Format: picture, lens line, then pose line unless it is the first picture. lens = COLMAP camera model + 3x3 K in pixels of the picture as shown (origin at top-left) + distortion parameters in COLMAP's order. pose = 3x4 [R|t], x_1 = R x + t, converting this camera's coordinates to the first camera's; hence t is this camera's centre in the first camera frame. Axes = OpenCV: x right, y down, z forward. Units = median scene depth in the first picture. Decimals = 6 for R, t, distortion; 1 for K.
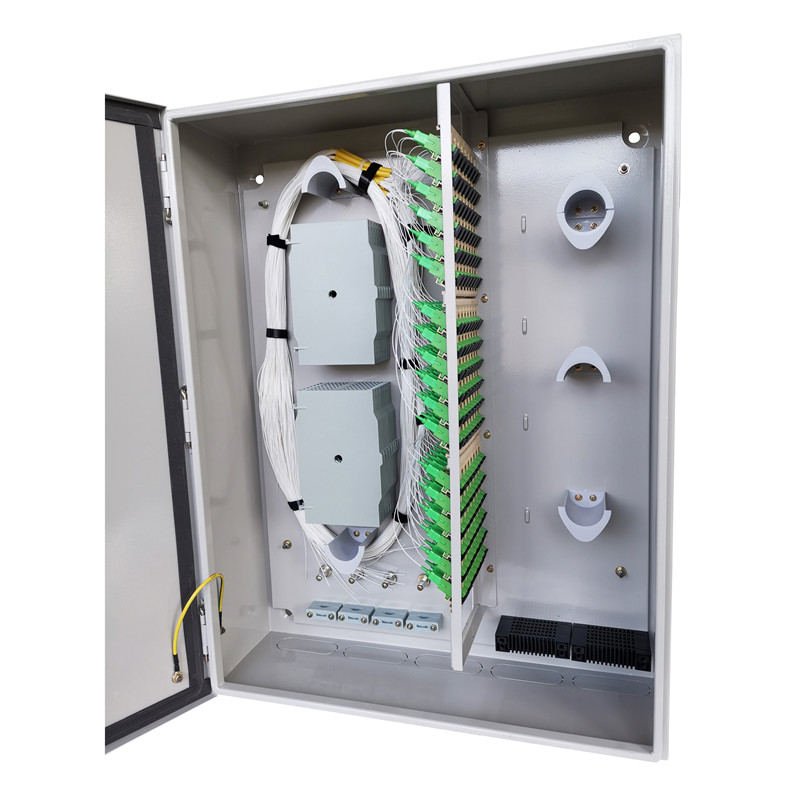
lens RADIAL K [[639.6, 0, 400.0], [0, 639.6, 400.0], [0, 0, 1]] dist [0.044555, -0.001313]
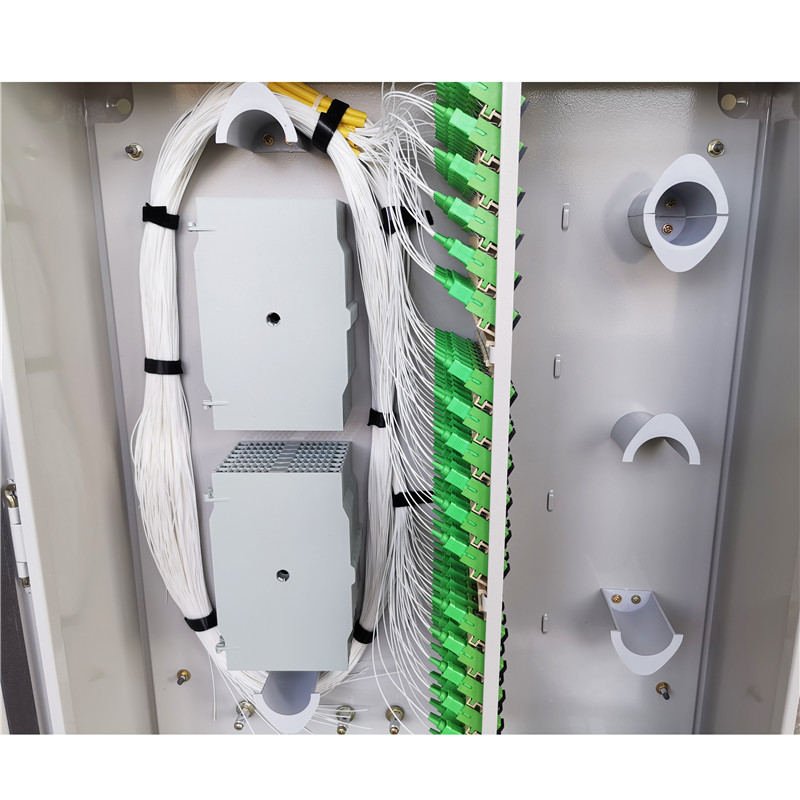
lens RADIAL K [[682.2, 0, 400.0], [0, 682.2, 400.0], [0, 0, 1]] dist [0.013123, 0.002999]
pose [[0.966605, -0.024584, 0.255090, -0.148110], [-0.002078, 0.994603, 0.103729, -0.148282], [-0.256263, -0.100795, 0.961337, 0.323061]]
